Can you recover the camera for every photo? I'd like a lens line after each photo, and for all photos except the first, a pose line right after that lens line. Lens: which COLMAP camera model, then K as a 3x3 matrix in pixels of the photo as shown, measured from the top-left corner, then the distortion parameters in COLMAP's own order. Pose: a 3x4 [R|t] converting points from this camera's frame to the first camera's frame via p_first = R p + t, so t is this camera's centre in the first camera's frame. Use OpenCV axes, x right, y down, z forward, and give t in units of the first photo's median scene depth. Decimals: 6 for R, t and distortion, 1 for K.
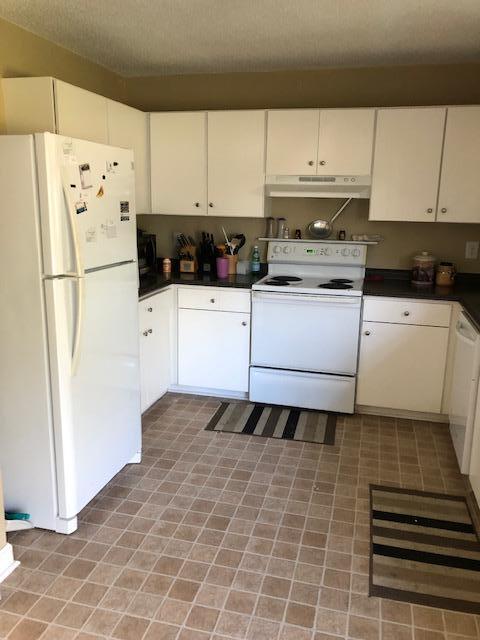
lens RADIAL K [[533.5, 0, 240.0], [0, 533.5, 320.0], [0, 0, 1]] dist [0.002272, -0.001659]
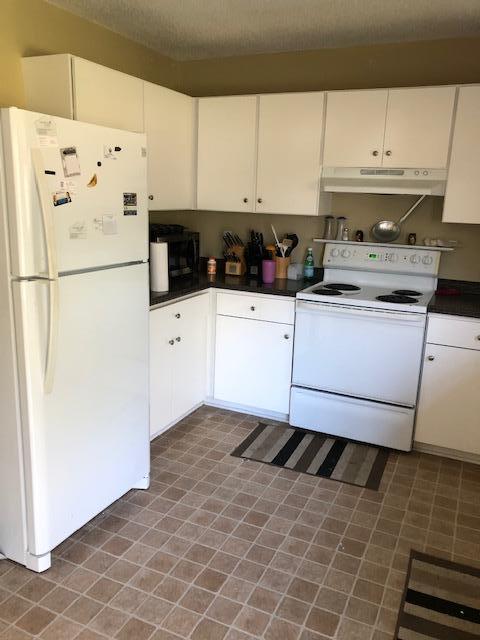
lens RADIAL K [[533.5, 0, 240.0], [0, 533.5, 320.0], [0, 0, 1]] dist [0.002272, -0.001659]
pose [[0.982862, 0.056073, -0.175606, 0.088585], [-0.055523, 0.998425, 0.008045, -0.024245], [0.175781, 0.001843, 0.984428, 0.130311]]
